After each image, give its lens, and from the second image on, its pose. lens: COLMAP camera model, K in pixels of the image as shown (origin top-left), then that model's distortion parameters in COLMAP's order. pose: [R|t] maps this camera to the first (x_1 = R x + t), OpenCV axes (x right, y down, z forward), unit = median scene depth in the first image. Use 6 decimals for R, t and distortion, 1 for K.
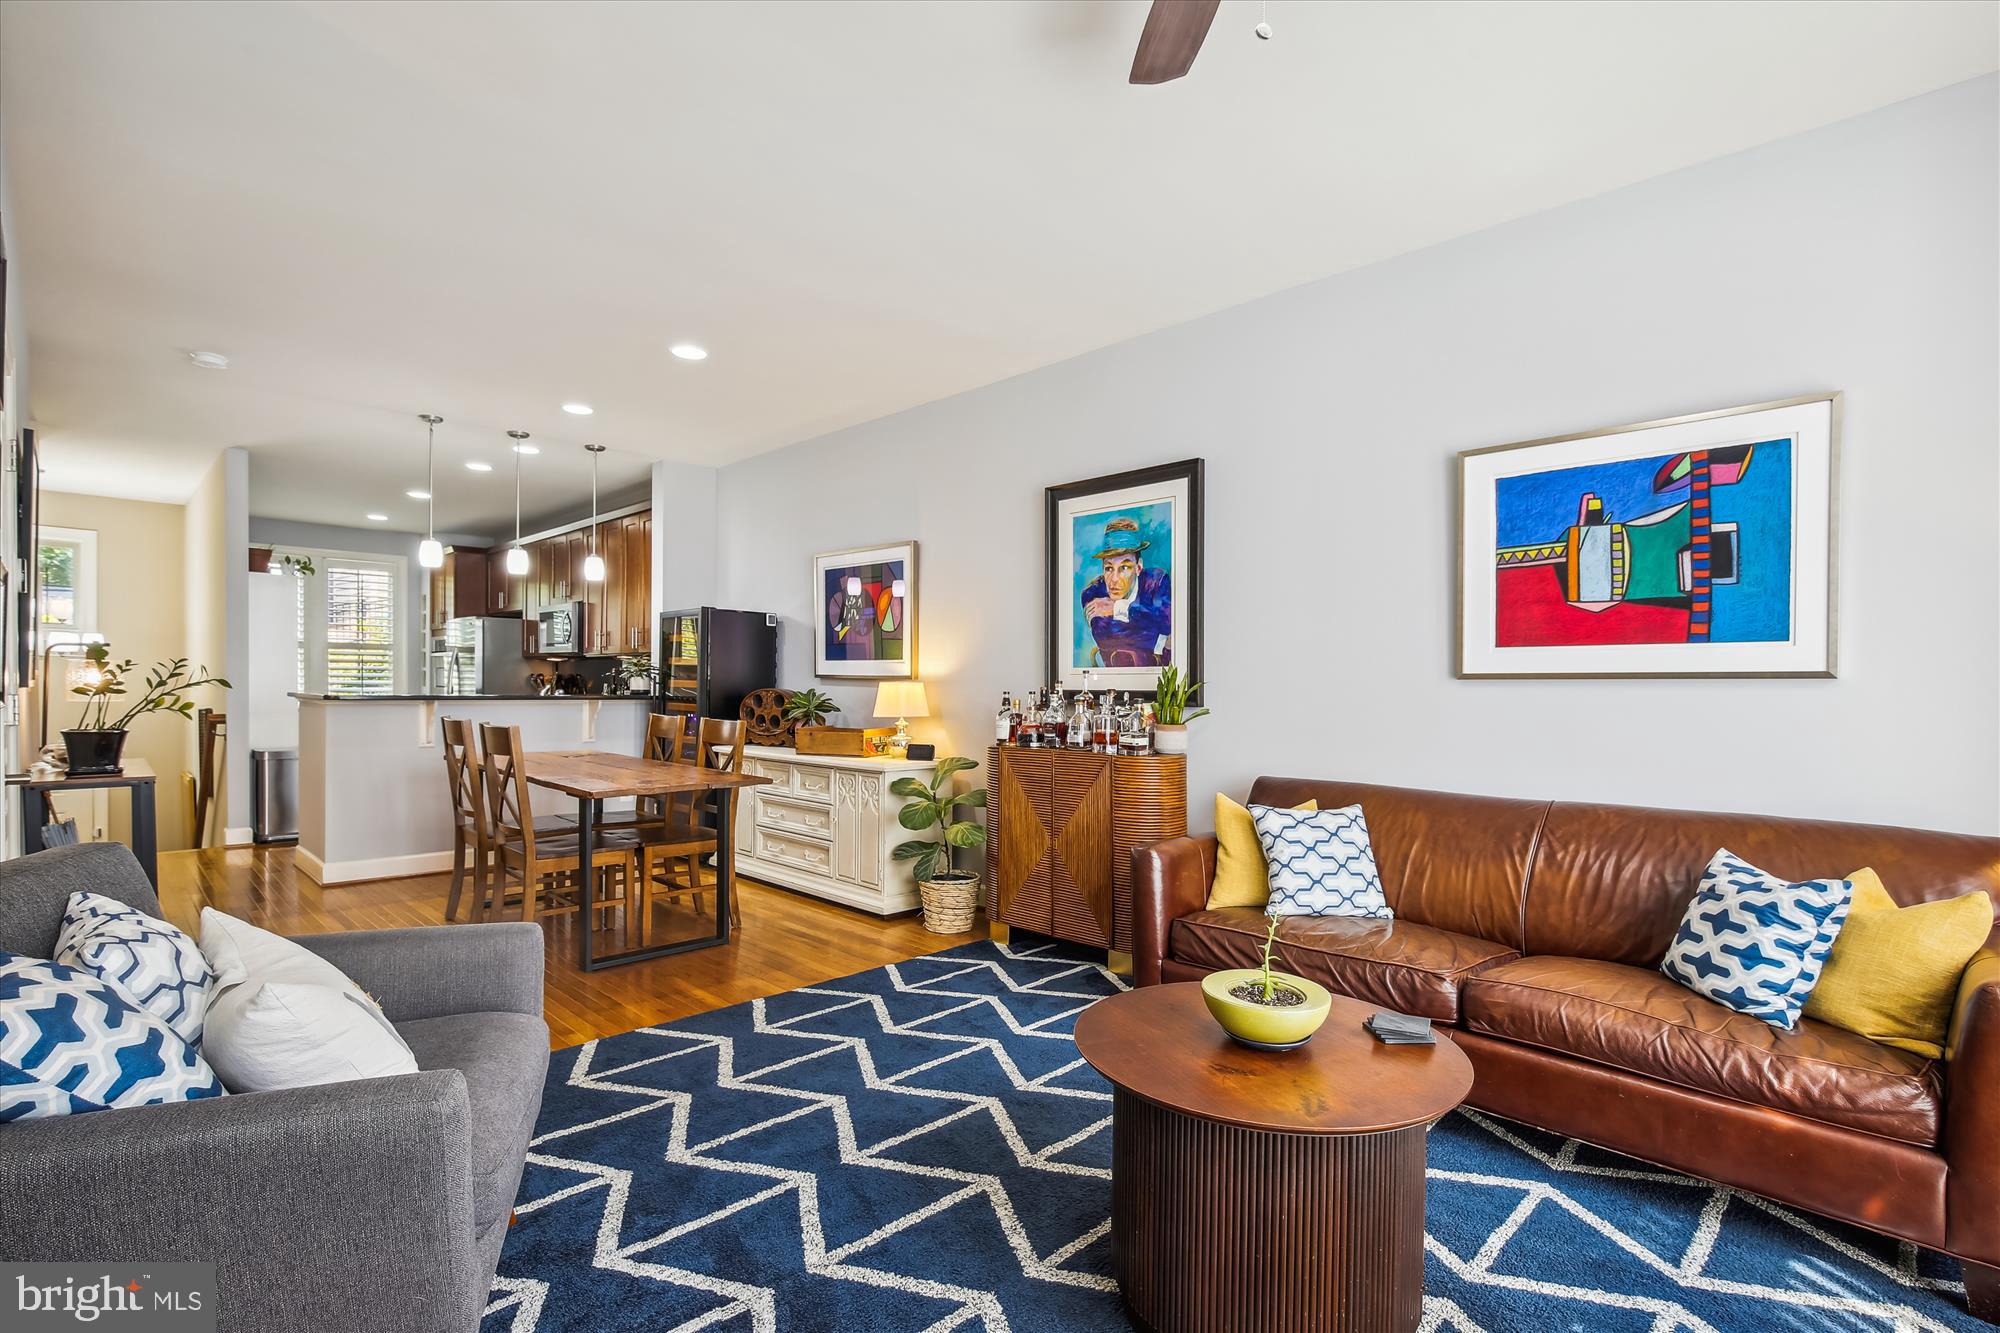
lens RADIAL K [[938.2, 0, 1003.0], [0, 938.2, 702.3], [0, 0, 1]] dist [-0.014705, 0.004795]
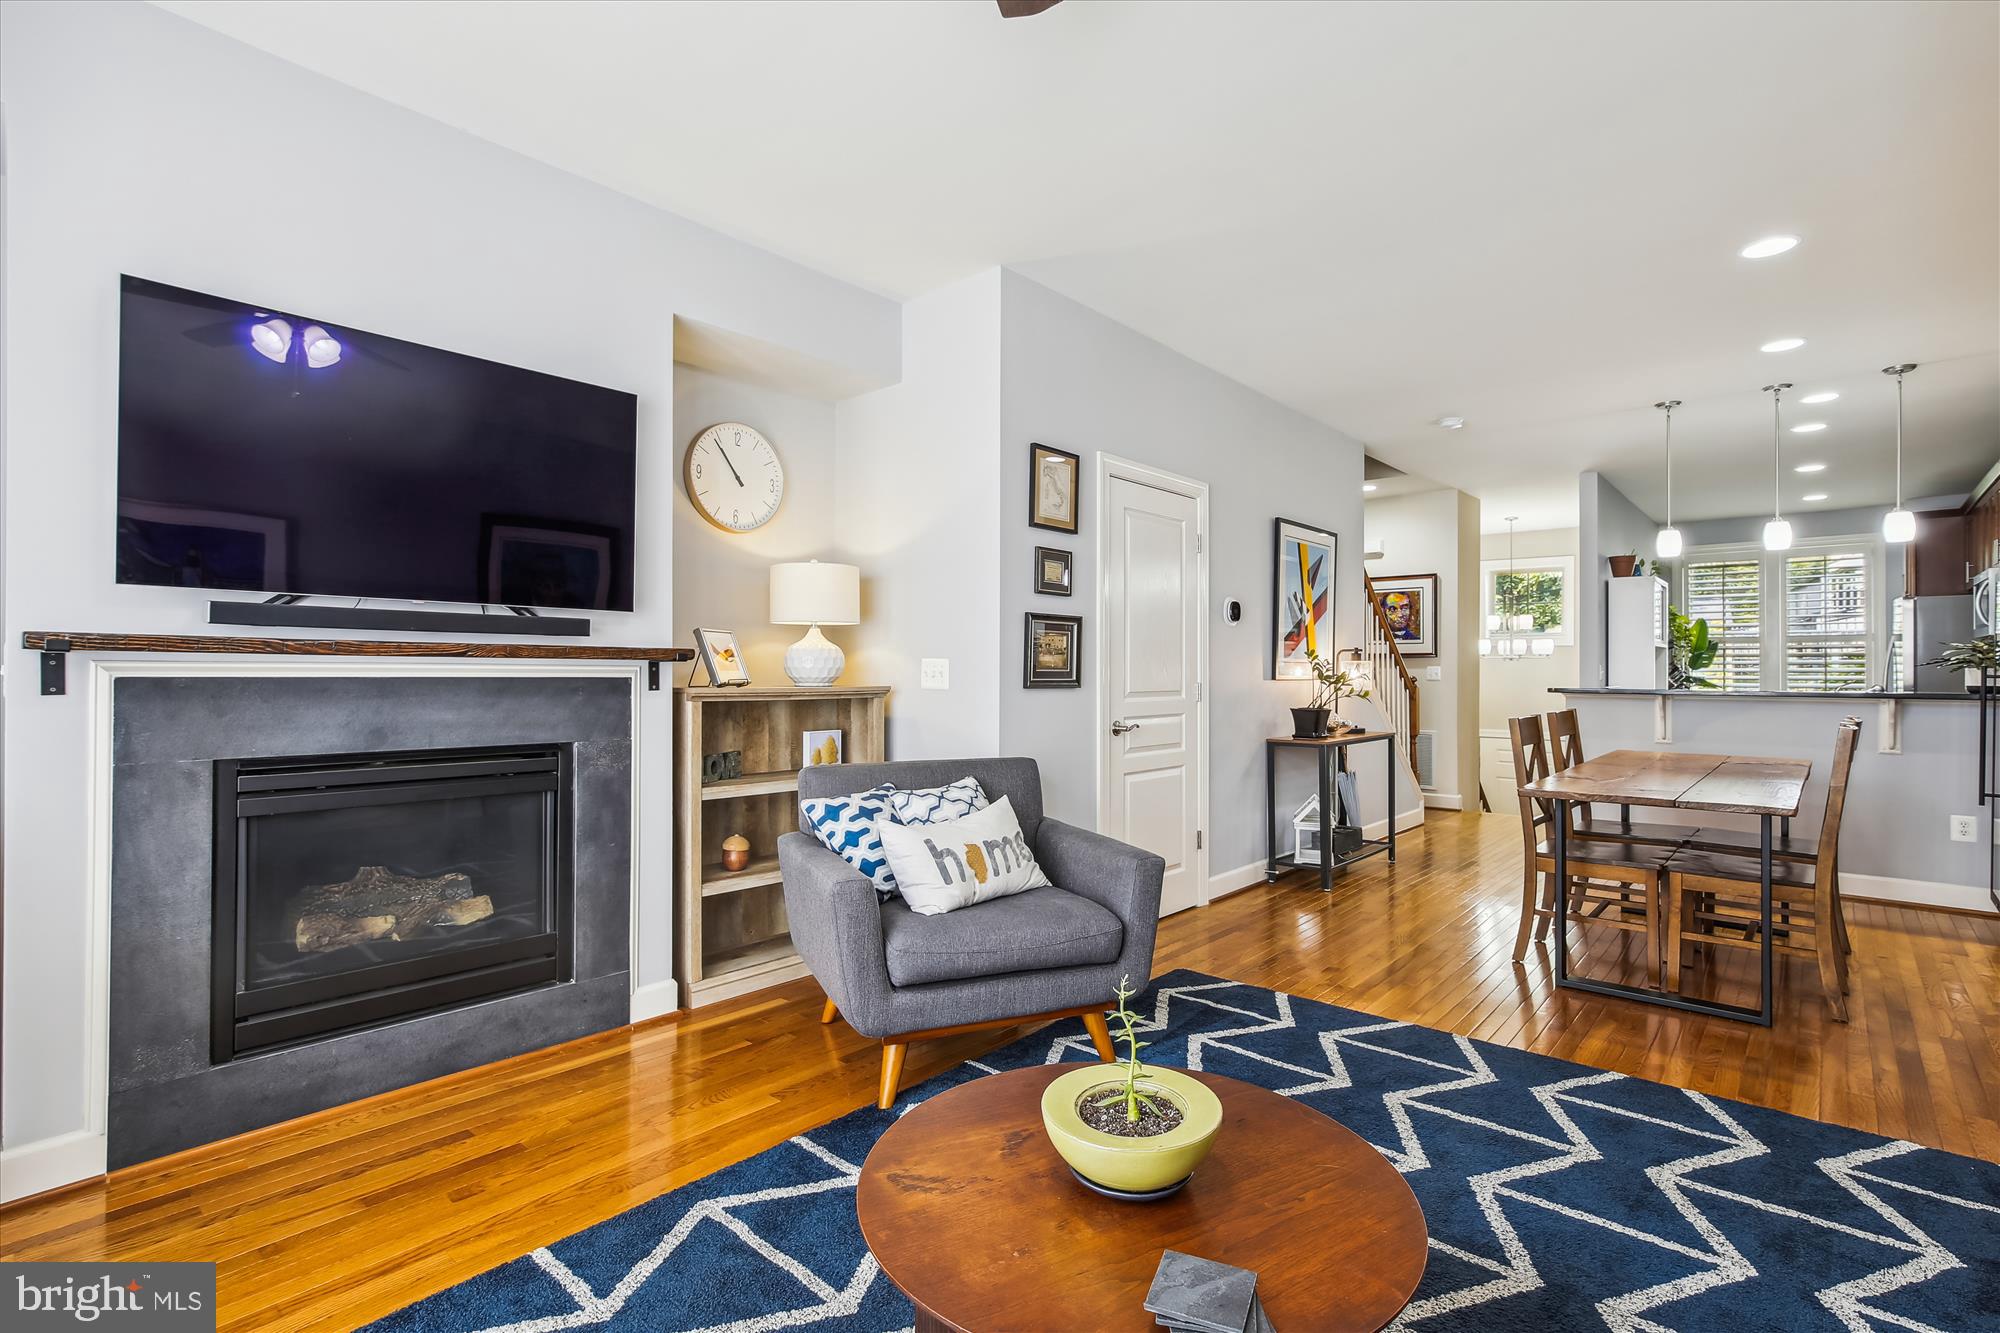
lens RADIAL K [[938.2, 0, 1019.6], [0, 938.2, 665.5], [0, 0, 1]] dist [-0.014705, 0.004795]
pose [[0.070211, -0.015232, -0.997416, 0.429386], [-0.021626, 0.999625, -0.016788, -0.002710], [0.997298, 0.022749, 0.069856, 0.377887]]
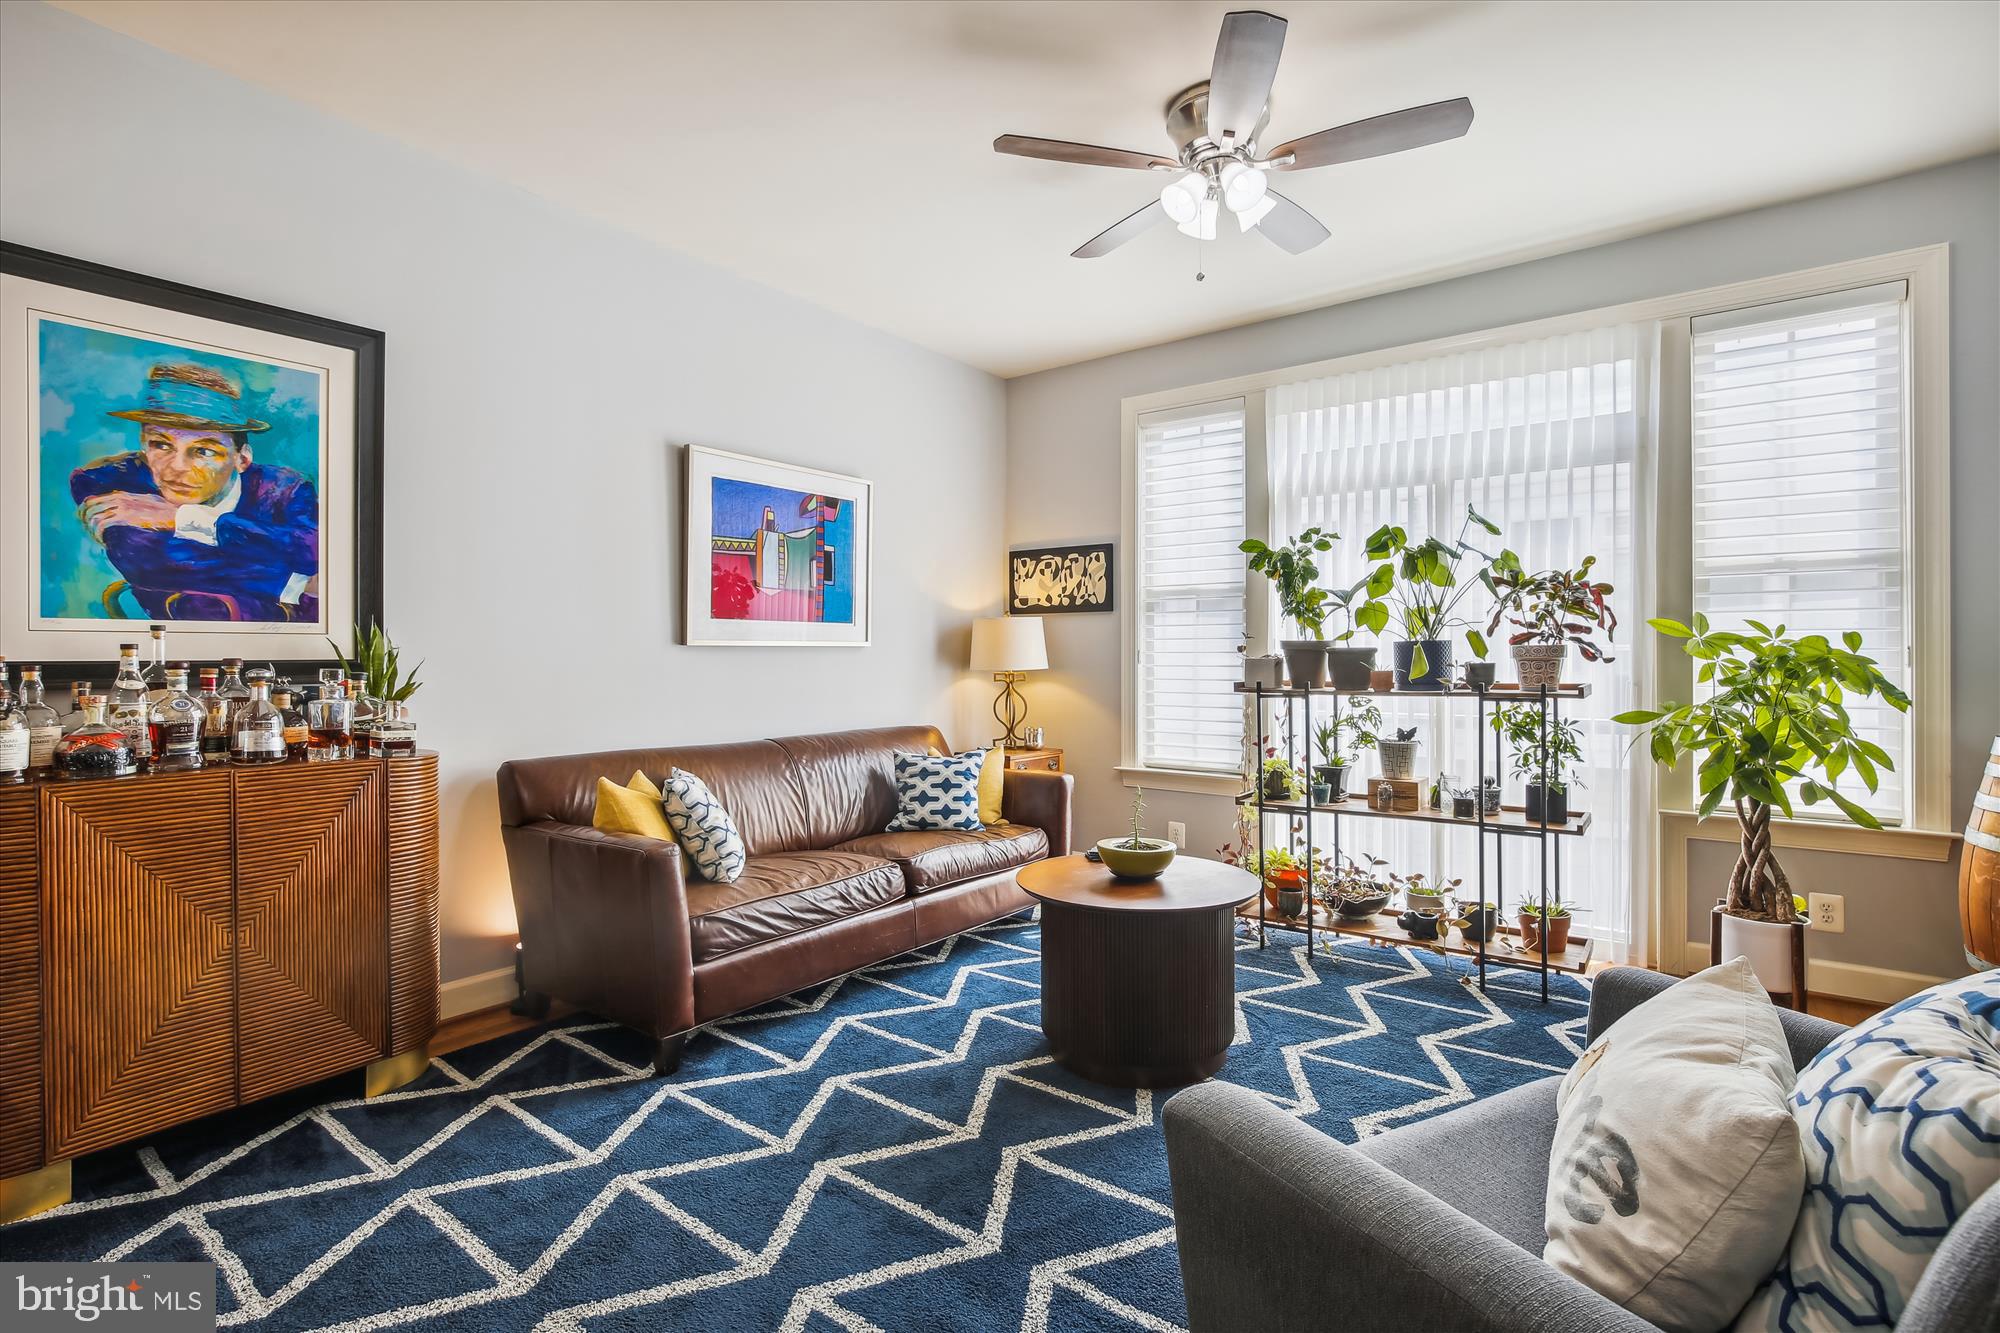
lens RADIAL K [[938.2, 0, 996.6], [0, 938.2, 652.0], [0, 0, 1]] dist [-0.014705, 0.004795]
pose [[-0.128996, -0.011103, 0.991583, -0.553476], [0.011403, 0.999855, 0.012679, -0.021282], [-0.991580, 0.012943, -0.128851, 0.628540]]
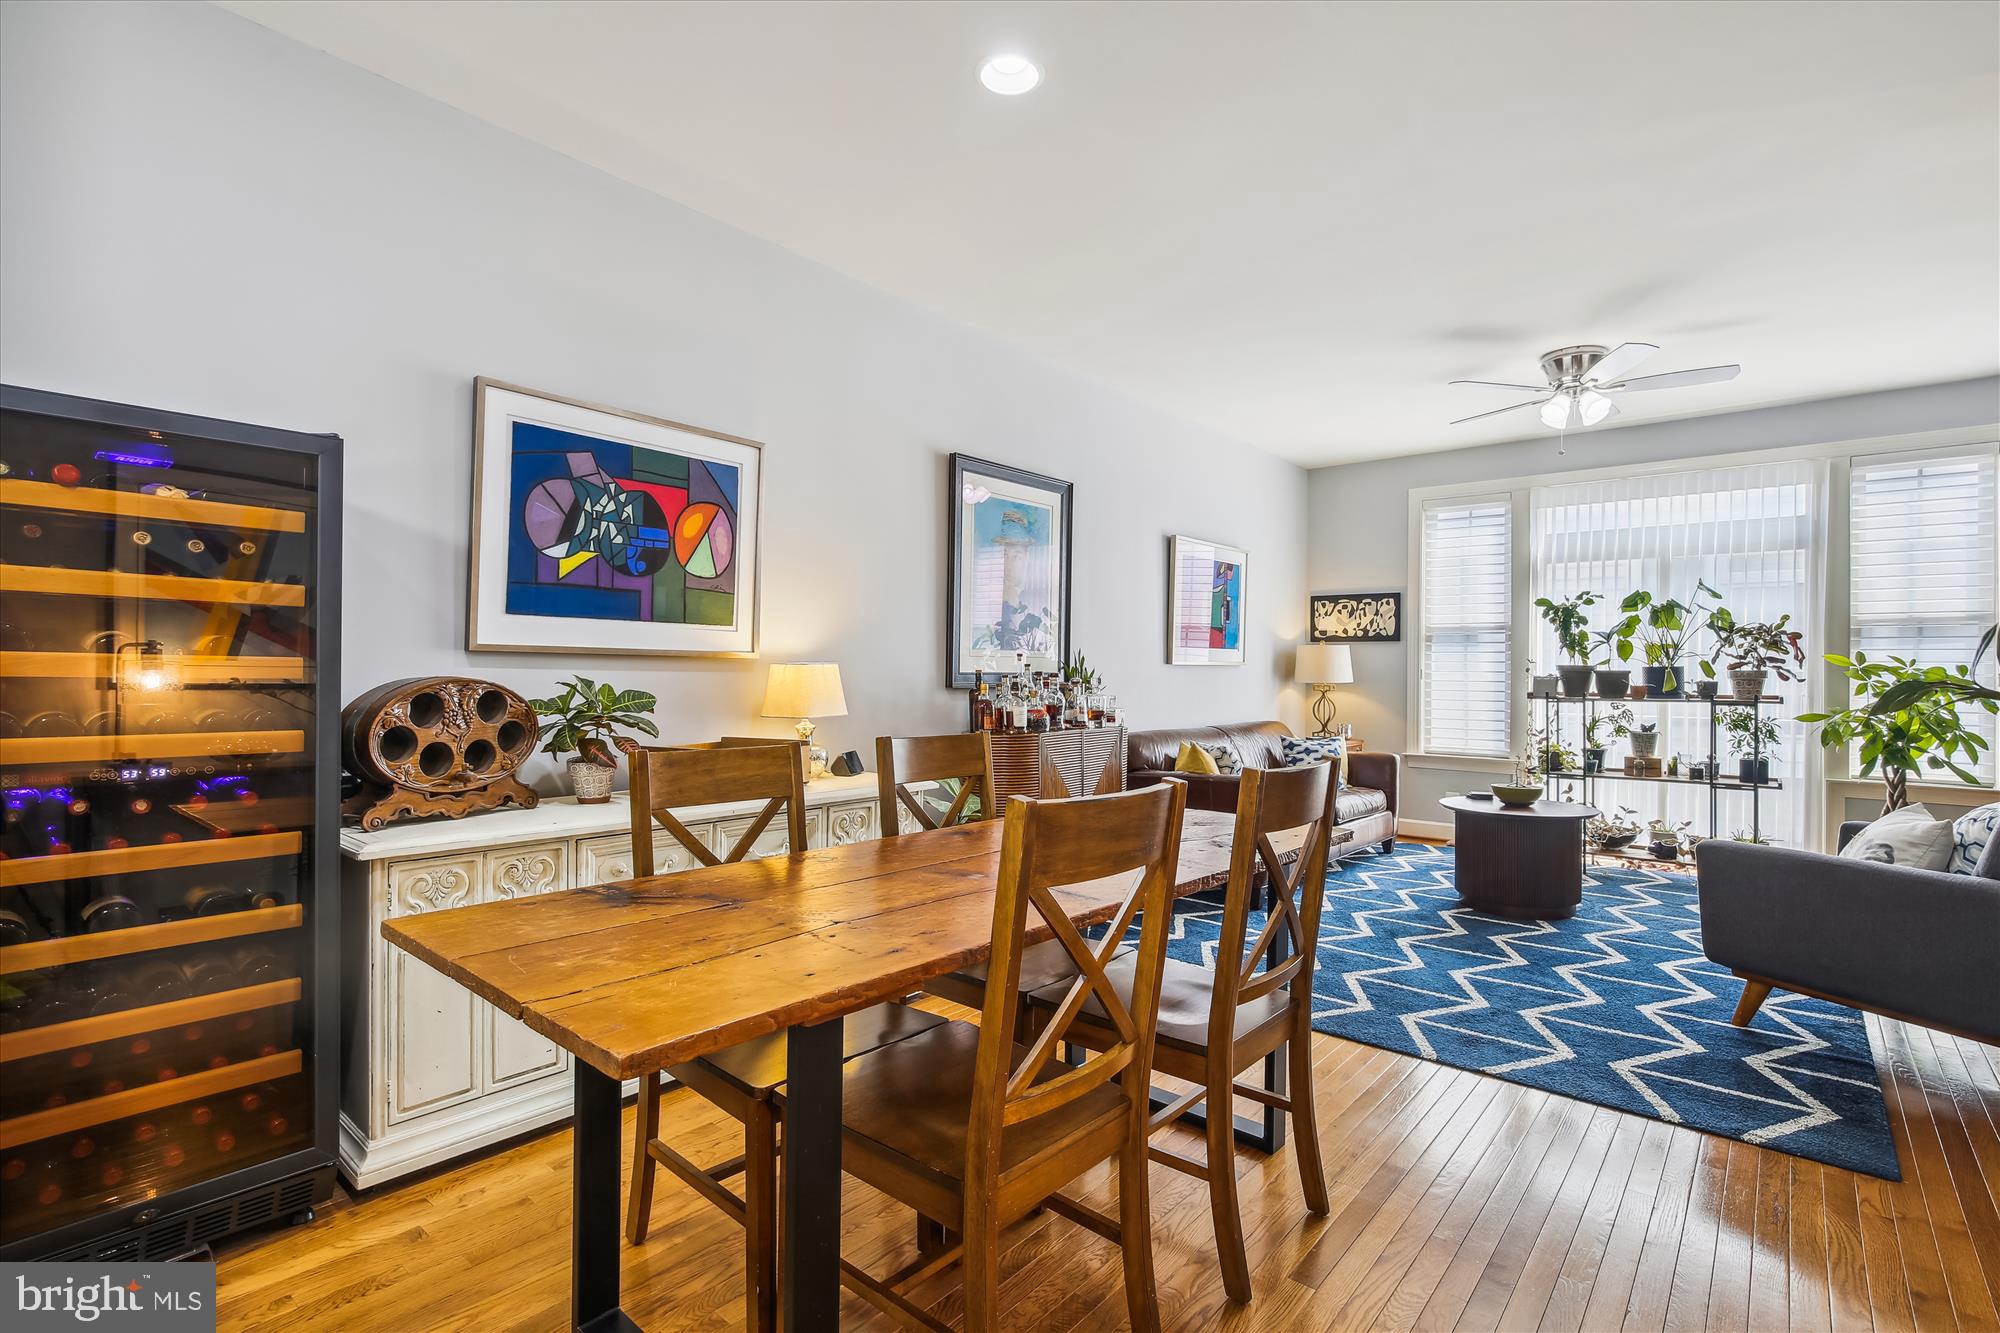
lens RADIAL K [[938.2, 0, 992.7], [0, 938.2, 659.4], [0, 0, 1]] dist [-0.014705, 0.004795]
pose [[-0.072798, -0.006386, 0.997326, -1.007517], [0.001857, 0.999977, 0.006539, -0.036883], [-0.997345, 0.002328, -0.072784, 1.187739]]
